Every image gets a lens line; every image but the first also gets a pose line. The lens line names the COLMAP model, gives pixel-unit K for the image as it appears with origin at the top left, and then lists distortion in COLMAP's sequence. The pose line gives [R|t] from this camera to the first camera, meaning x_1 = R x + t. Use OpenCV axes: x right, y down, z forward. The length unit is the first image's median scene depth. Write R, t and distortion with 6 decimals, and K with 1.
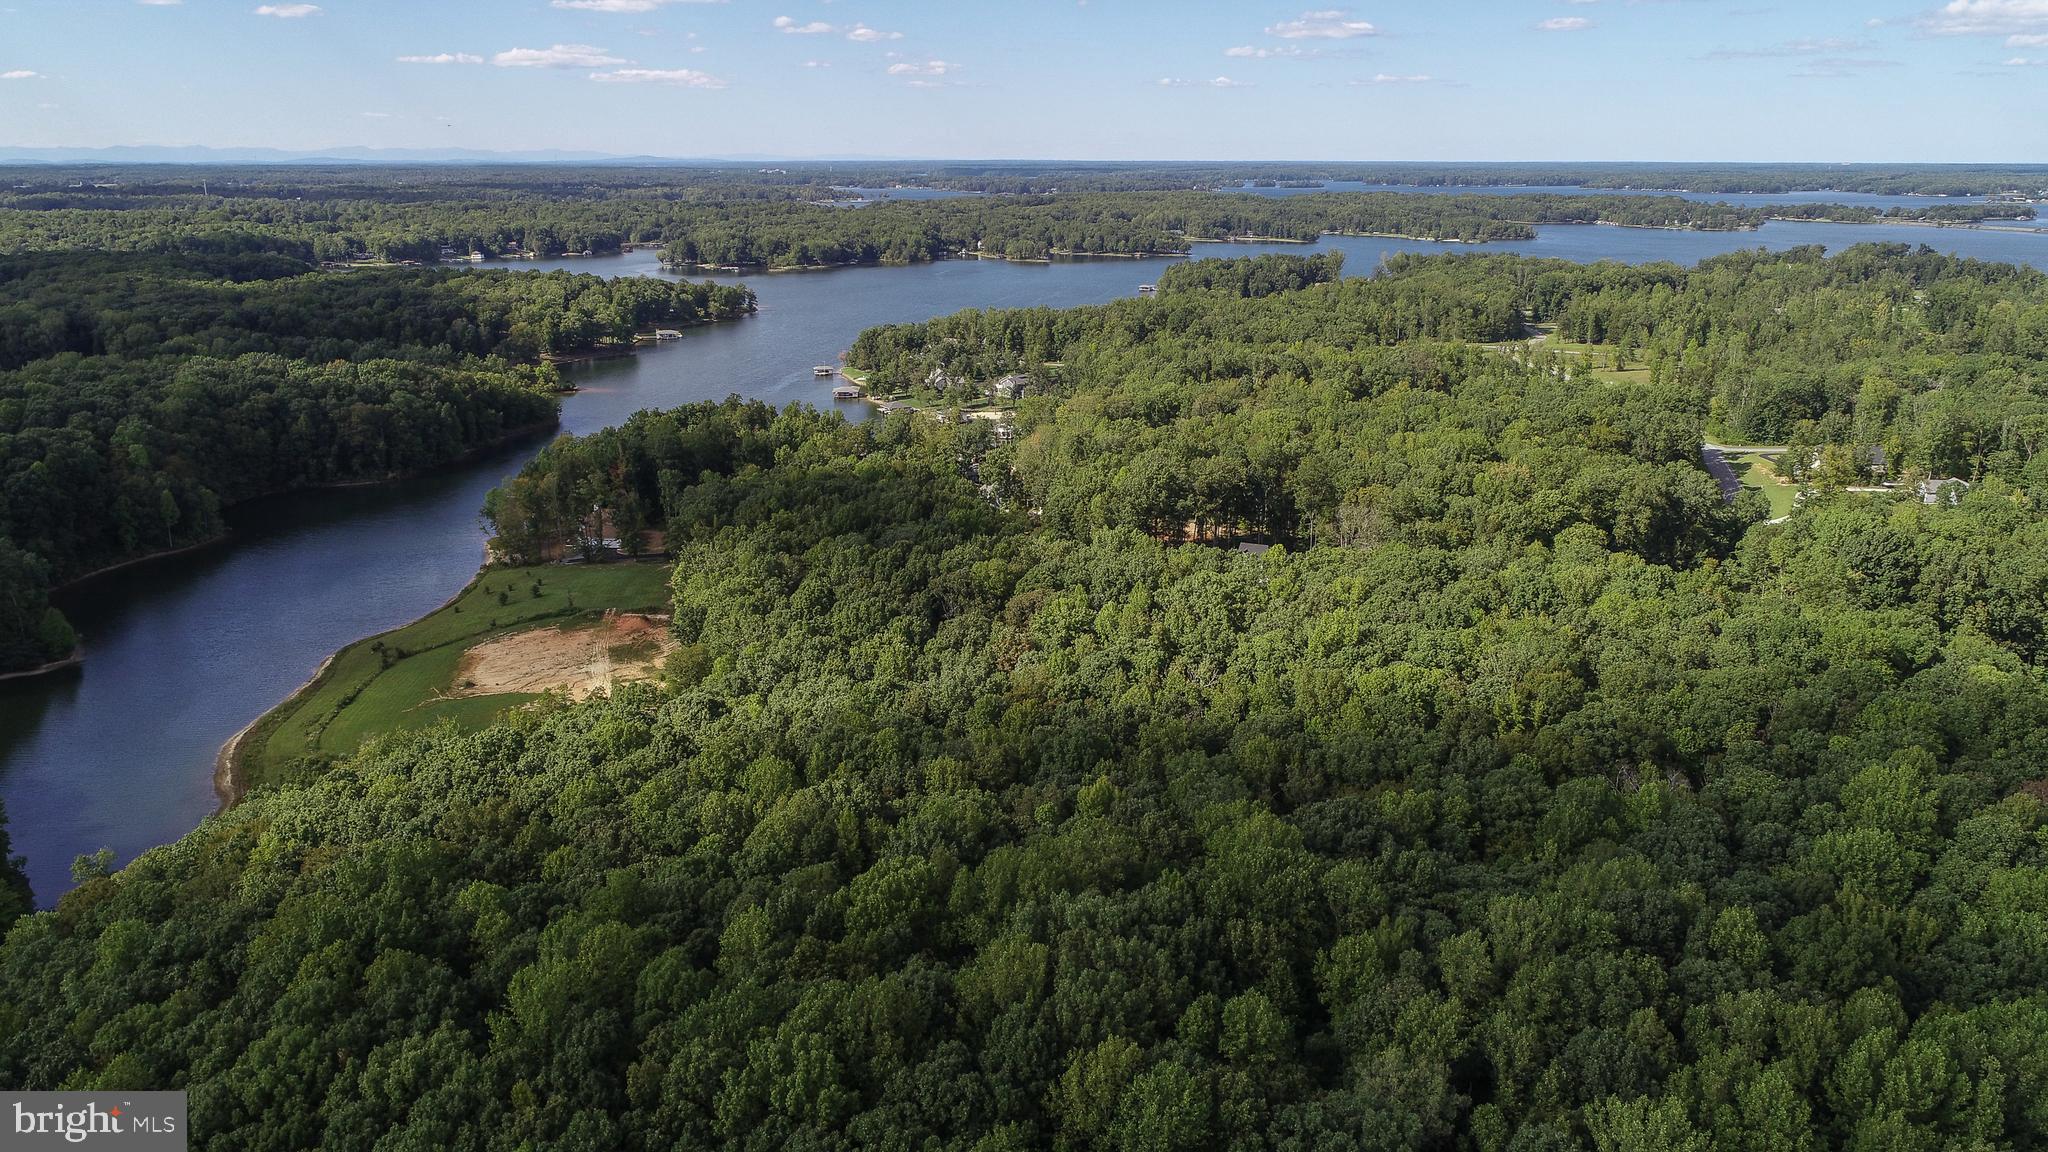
lens RADIAL K [[1432.0, 0, 1022.7], [0, 1432.0, 585.8], [0, 0, 1]] dist [0.001650, 0.000384]
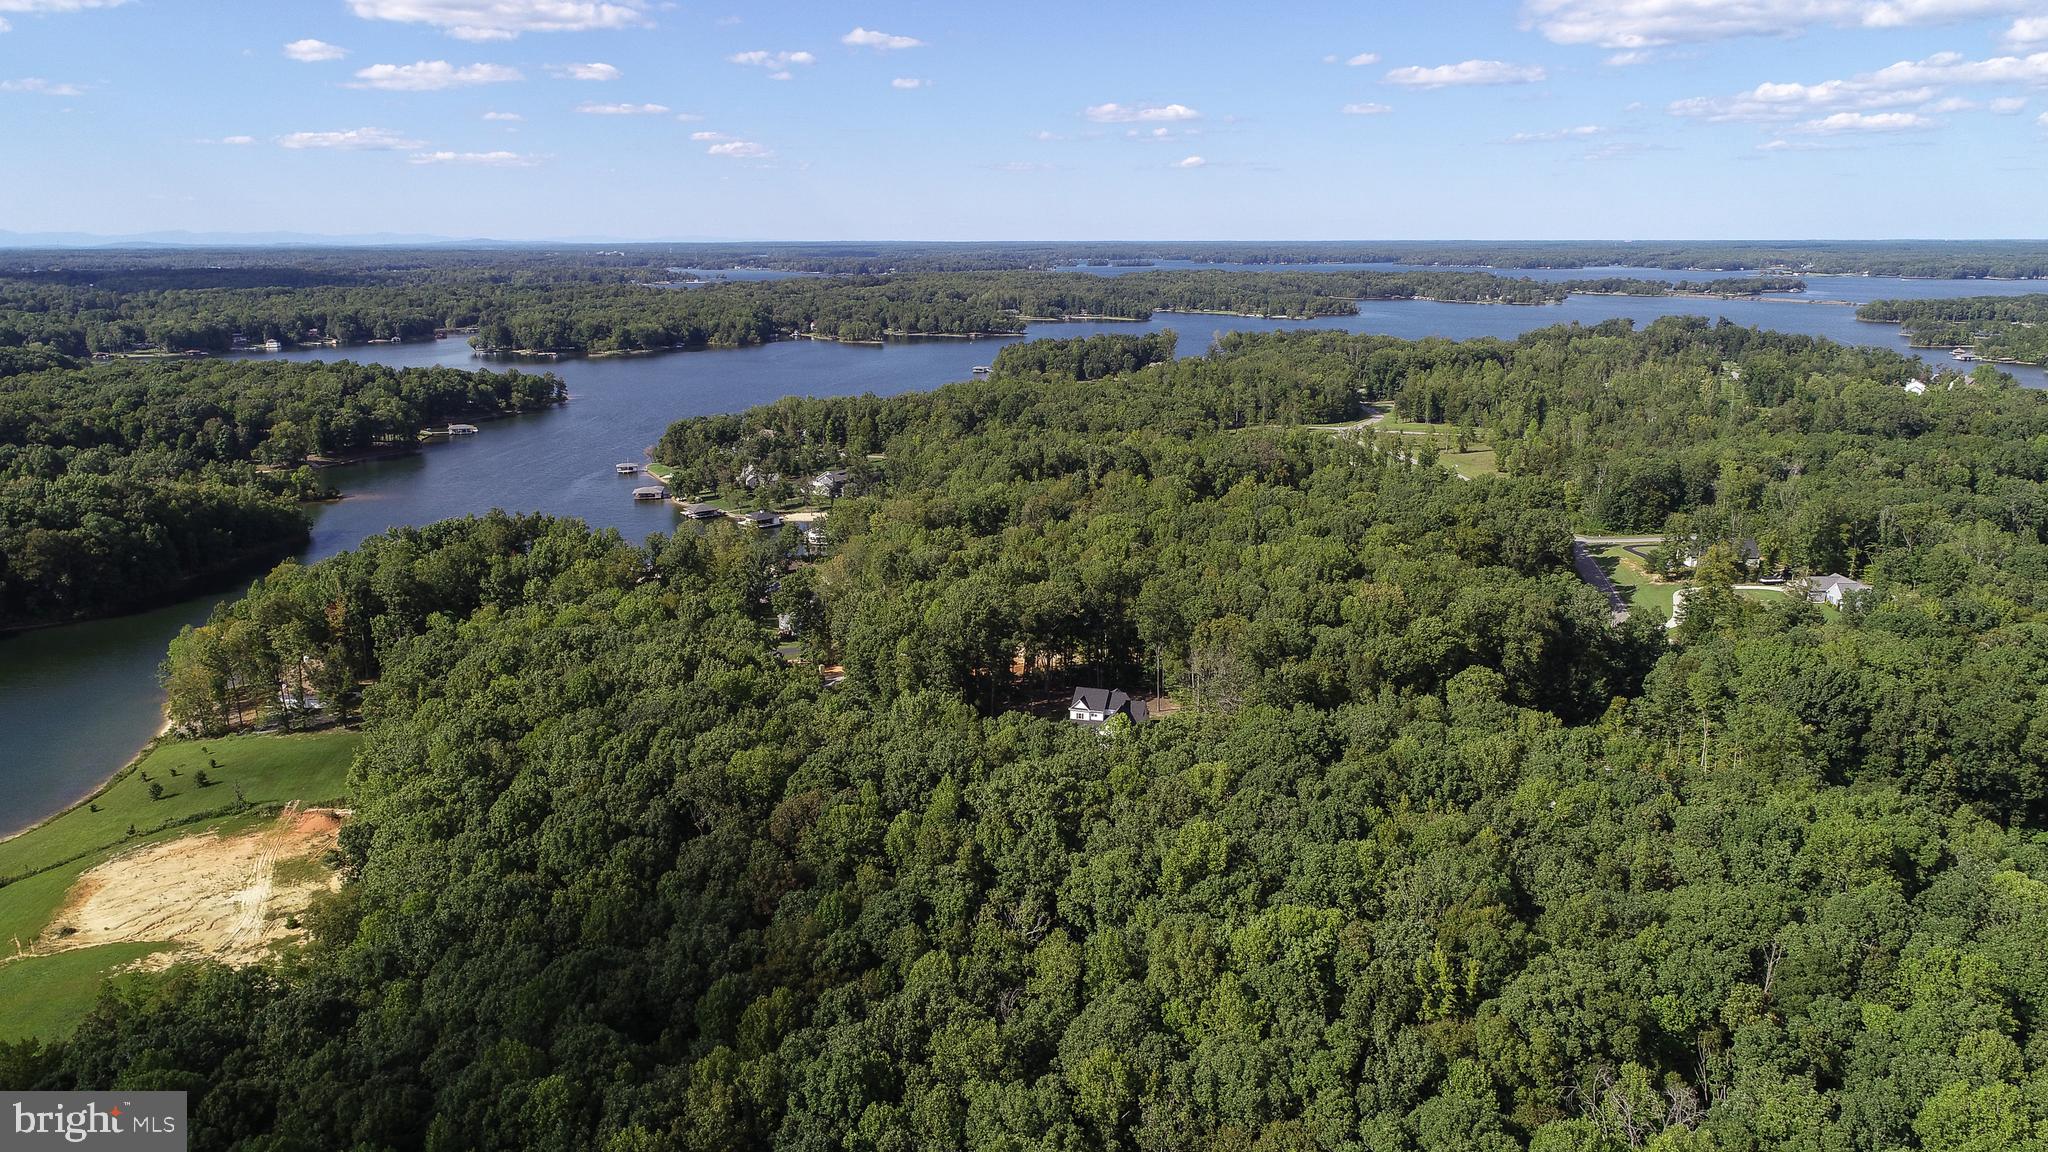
lens RADIAL K [[1409.1, 0, 1024.0], [0, 1409.1, 576.0], [0, 0, 1]] dist [0.002783, -0.000164]
pose [[0.993947, -0.029627, 0.105789, 0.016197], [0.035441, 0.997938, -0.053509, -0.023730], [-0.103985, 0.056934, 0.992948, 0.079494]]
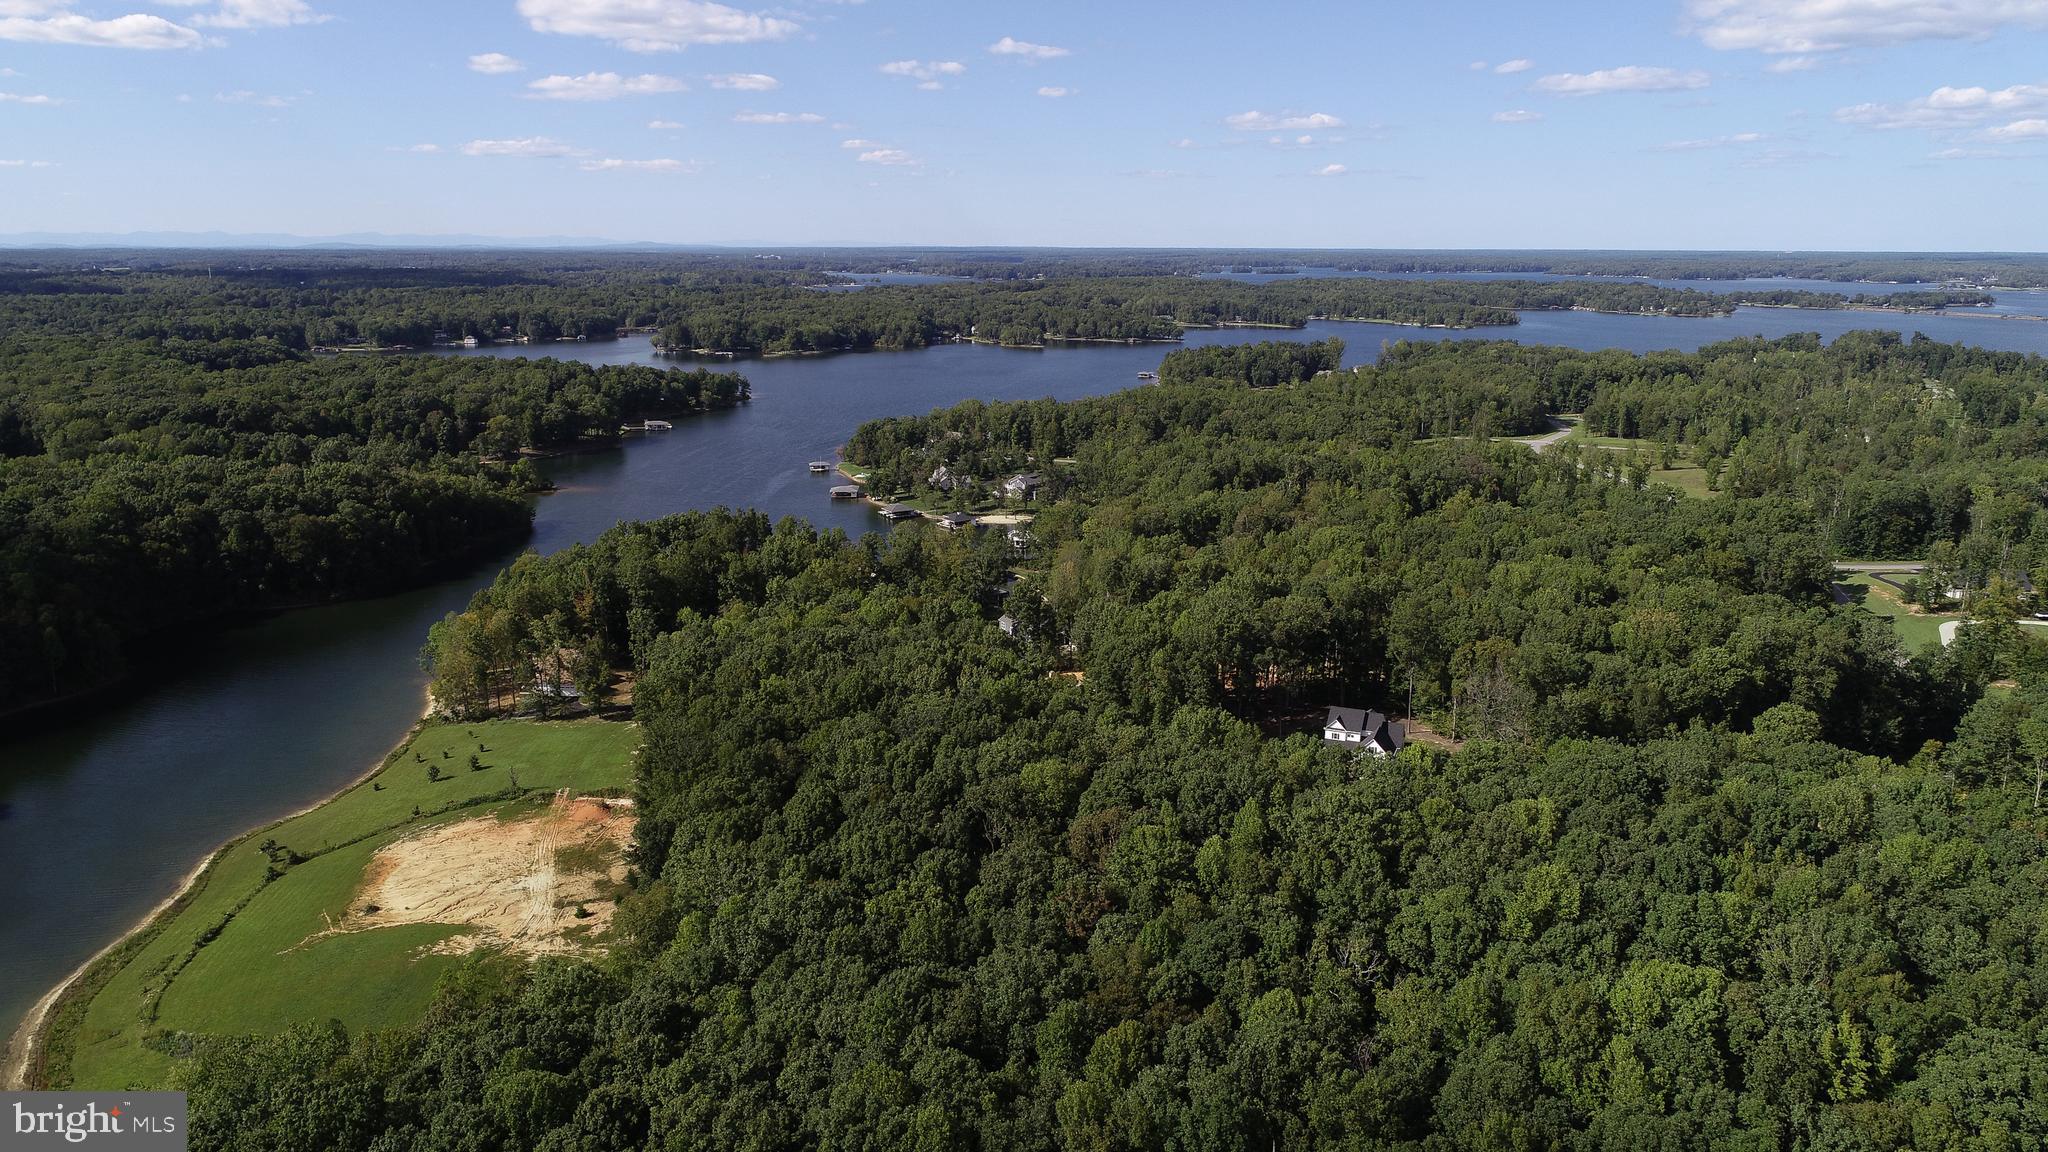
lens RADIAL K [[1379.4, 0, 1023.9], [0, 1379.4, 581.5], [0, 0, 1]] dist [0.003780, -0.002182]
pose [[0.999922, -0.000663, 0.012489, -0.015655], [0.001298, 0.998703, -0.050891, -0.027995], [-0.012439, 0.050903, 0.998626, 0.092766]]
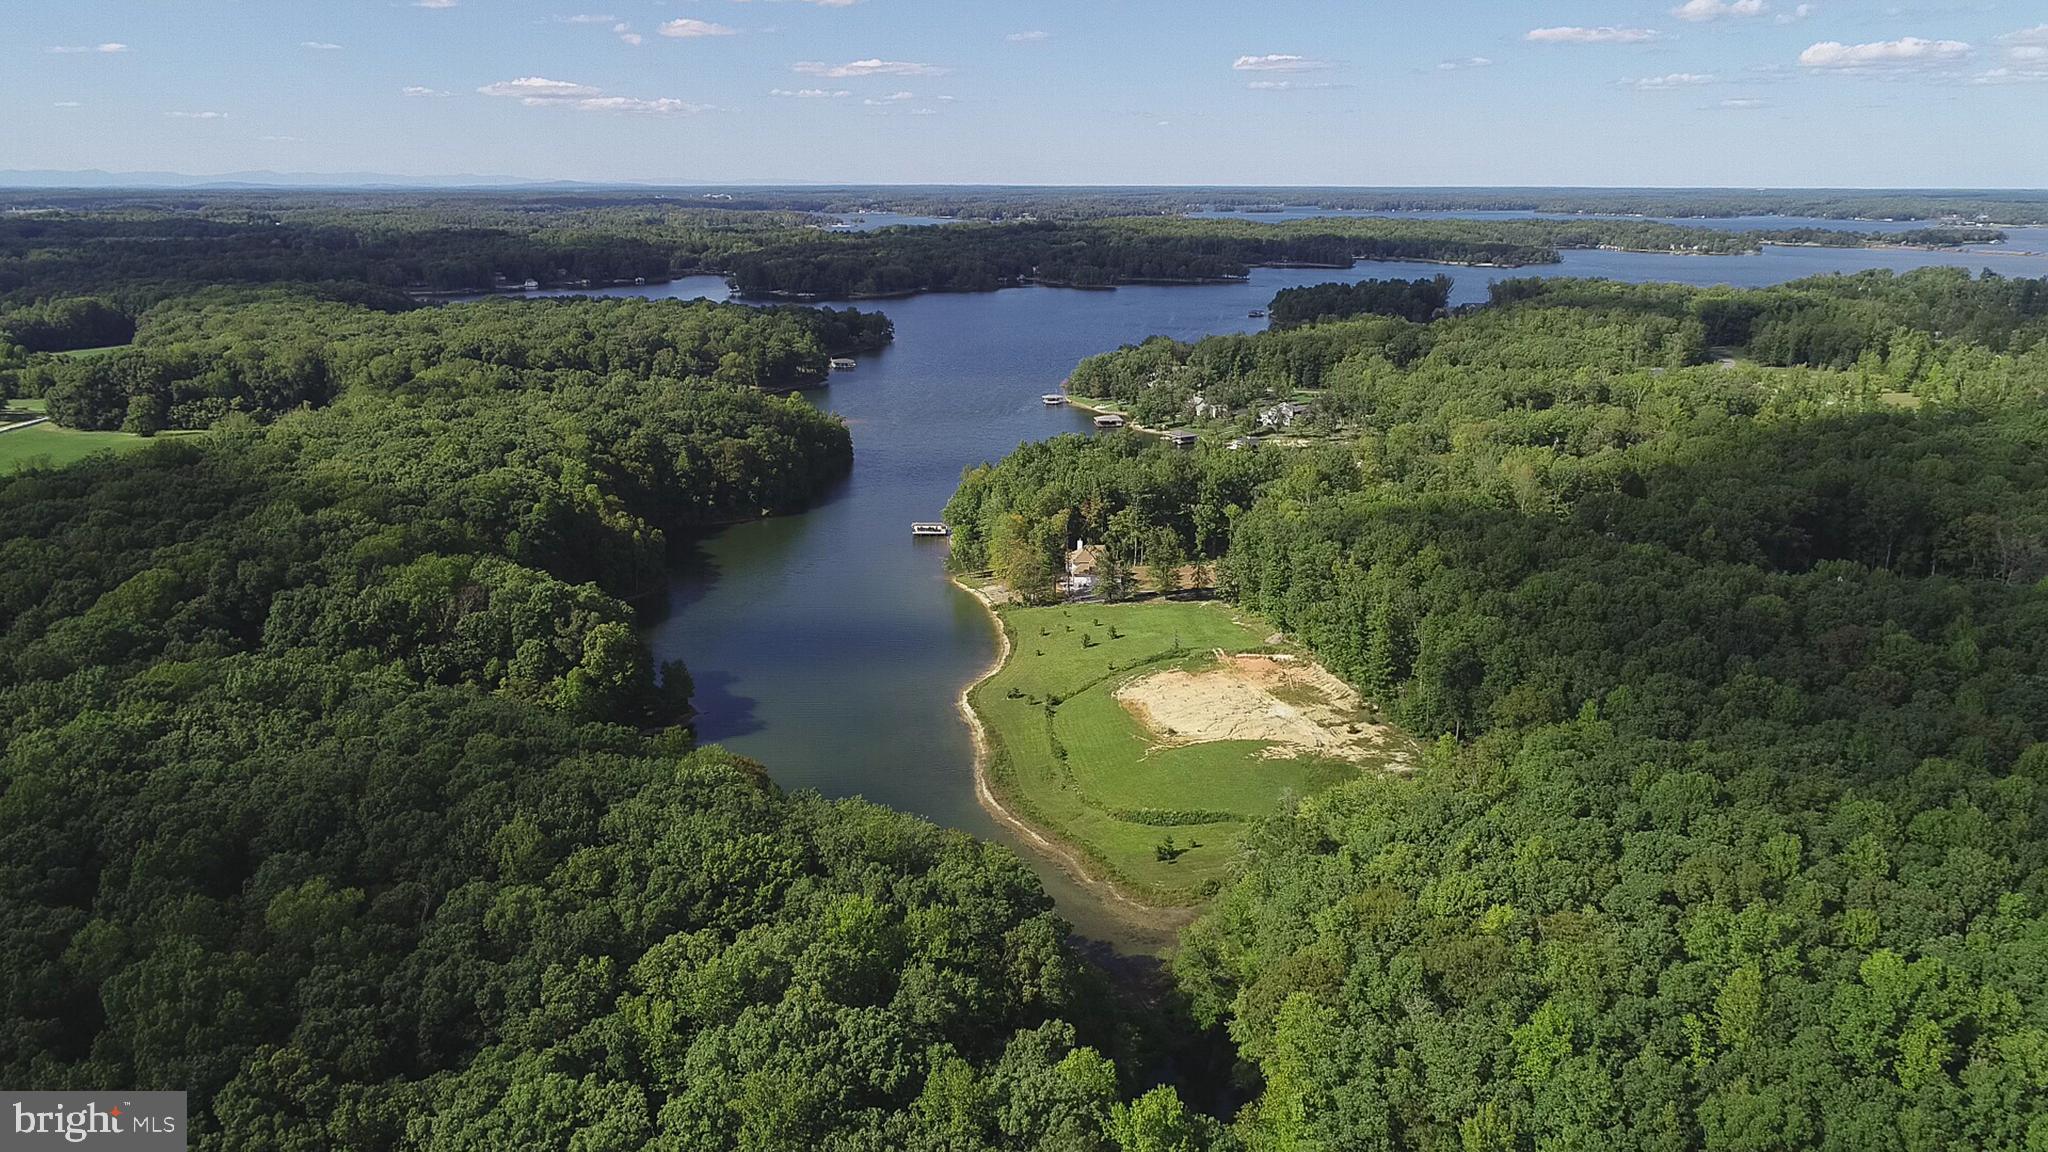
lens RADIAL K [[1432.0, 0, 1022.7], [0, 1432.0, 585.8], [0, 0, 1]] dist [0.001650, 0.000384]
pose [[0.998672, -0.013561, 0.049708, -0.210901], [0.014358, 0.999774, -0.015709, -0.006209], [-0.049484, 0.016402, 0.998640, 0.015899]]
